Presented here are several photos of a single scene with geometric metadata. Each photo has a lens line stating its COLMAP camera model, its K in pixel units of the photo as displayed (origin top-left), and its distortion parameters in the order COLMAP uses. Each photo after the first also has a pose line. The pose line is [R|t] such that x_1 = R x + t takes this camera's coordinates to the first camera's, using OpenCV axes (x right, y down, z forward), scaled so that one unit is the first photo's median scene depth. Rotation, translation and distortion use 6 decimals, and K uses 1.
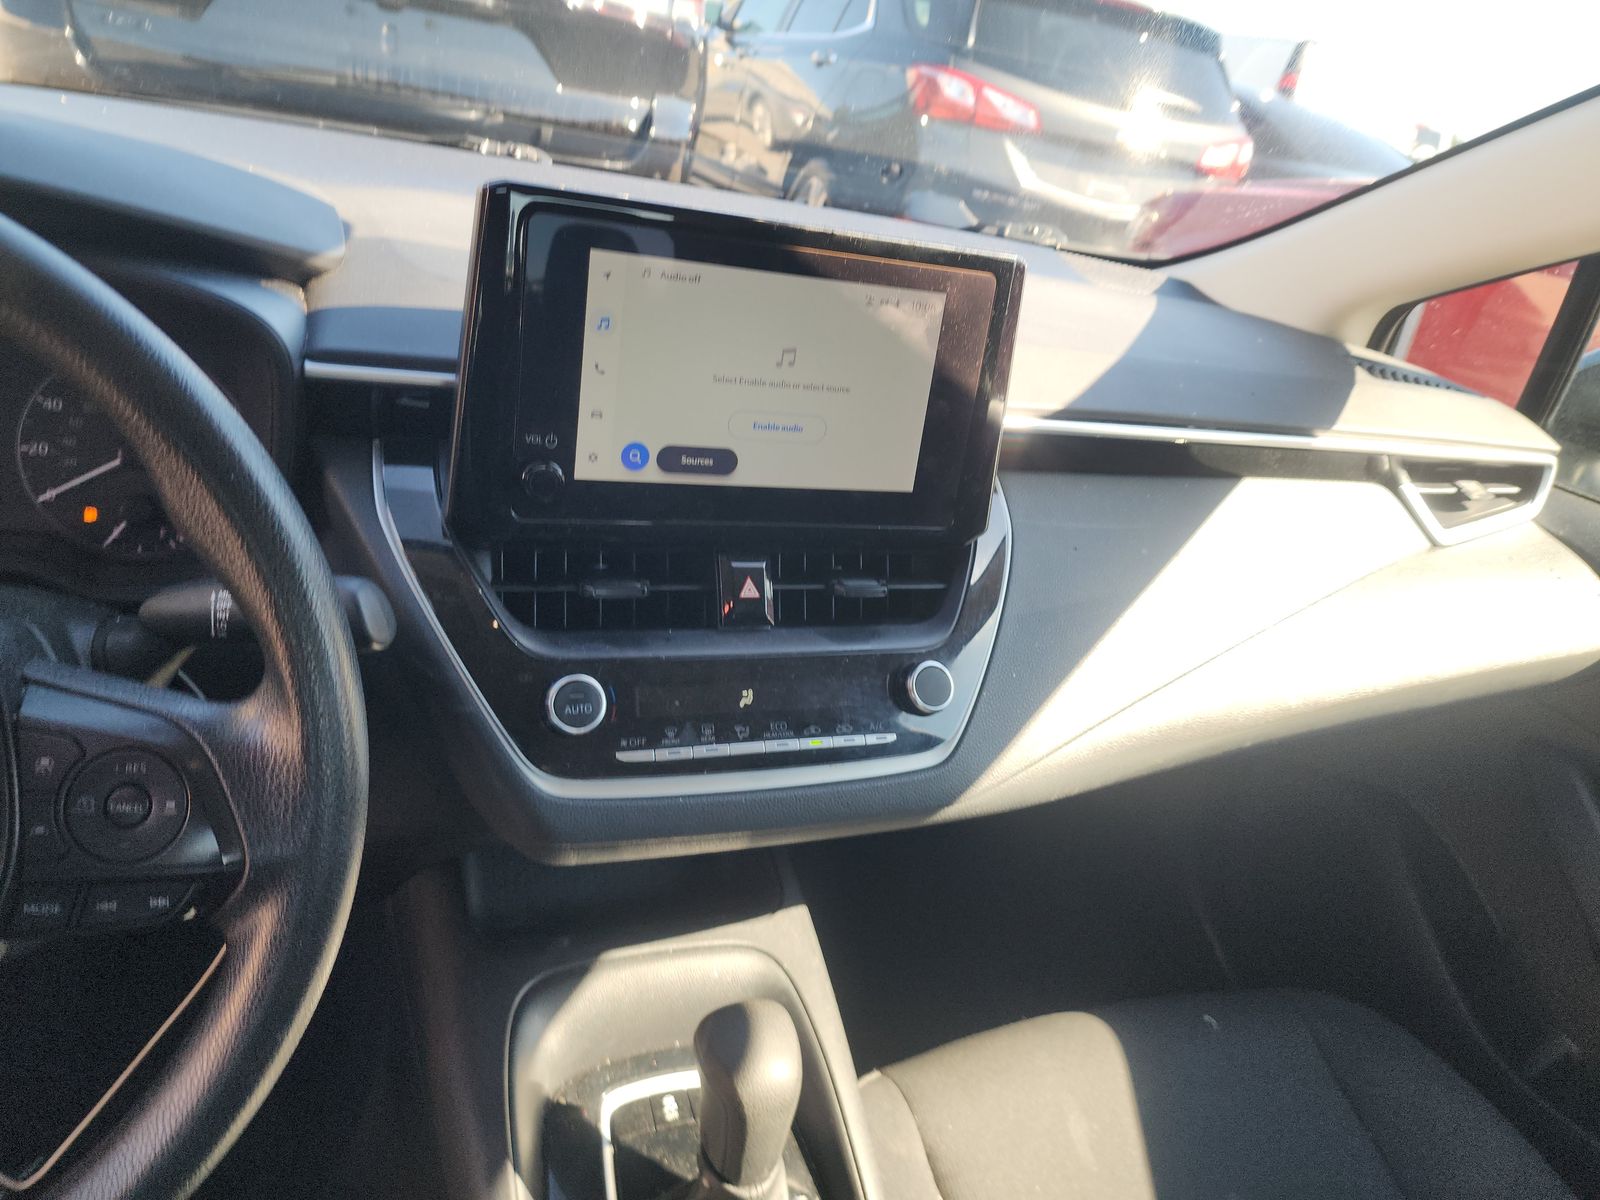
lens RADIAL K [[1086.5, 0, 800.0], [0, 1086.5, 600.0], [0, 0, 1]] dist [0.003914, -0.000970]
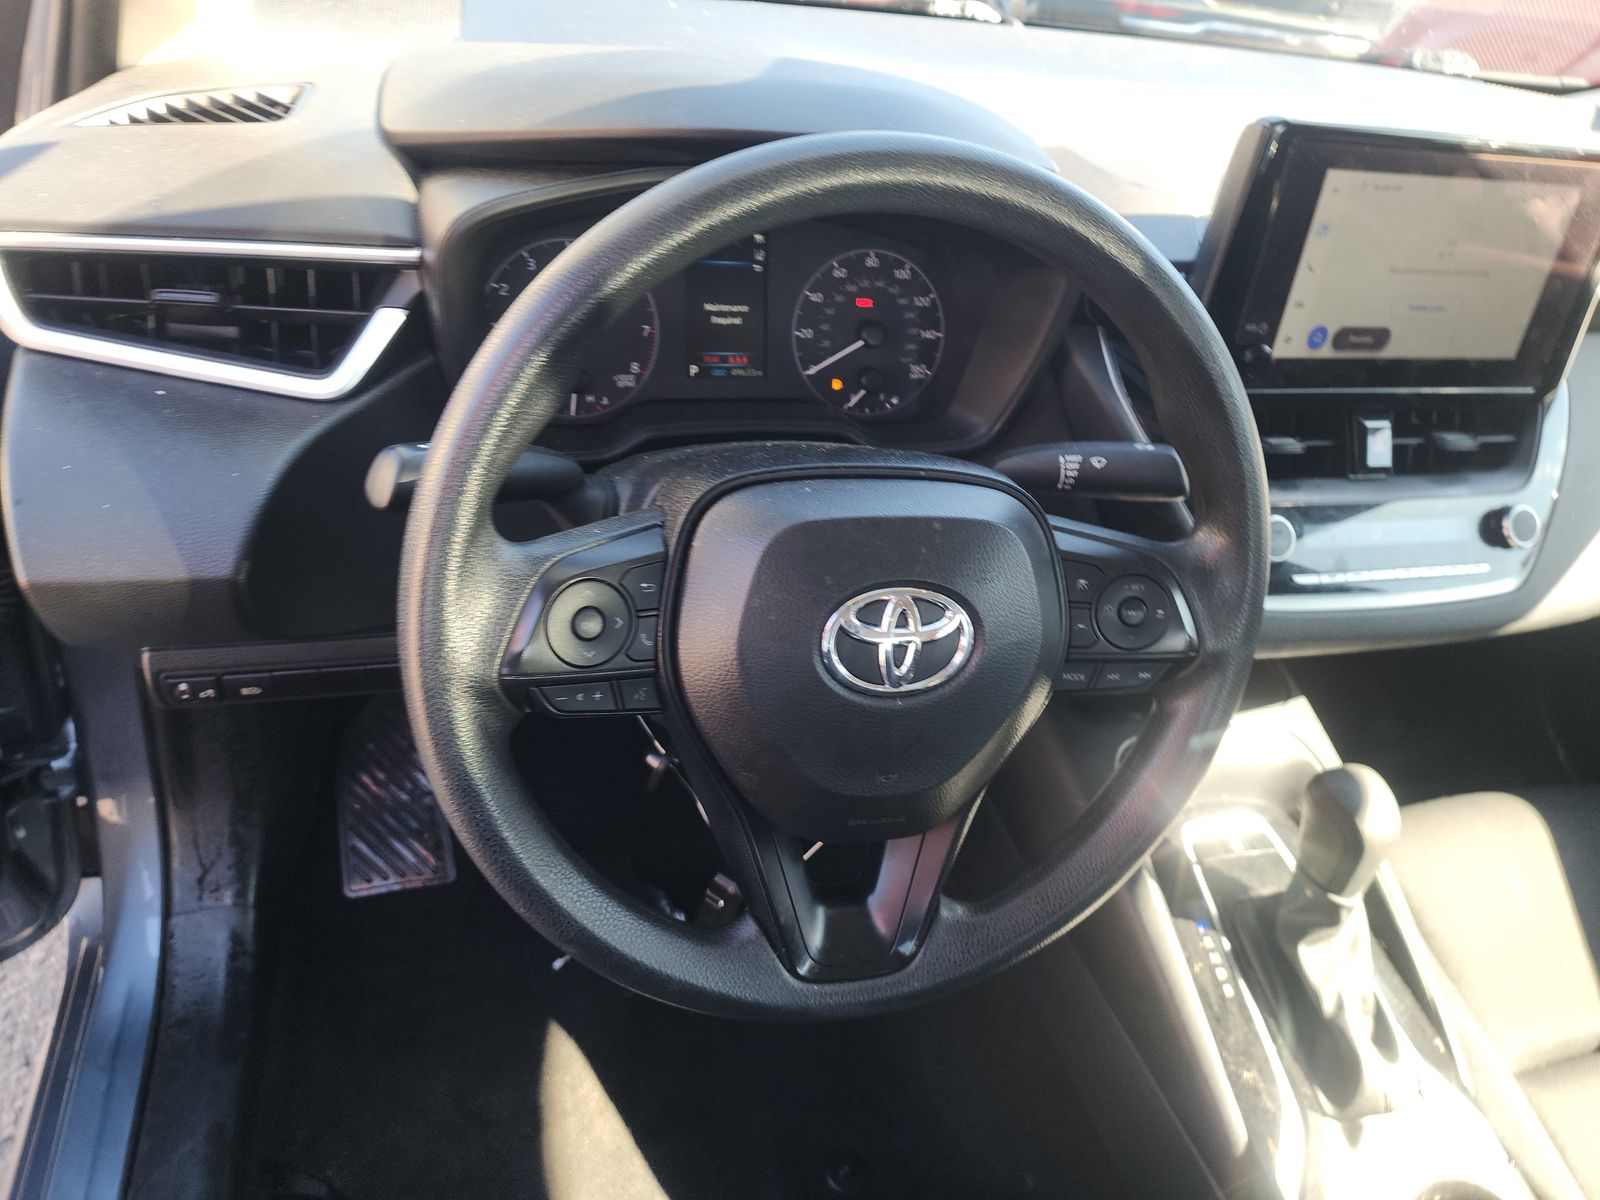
lens RADIAL K [[1045.2, 0, 800.0], [0, 1045.2, 600.0], [0, 0, 1]] dist [0.005154, -0.025642]
pose [[0.988142, 0.024320, -0.151605, -0.519248], [0.003665, 0.983358, 0.181639, -0.054177], [0.153500, -0.180041, 0.971608, -0.280099]]
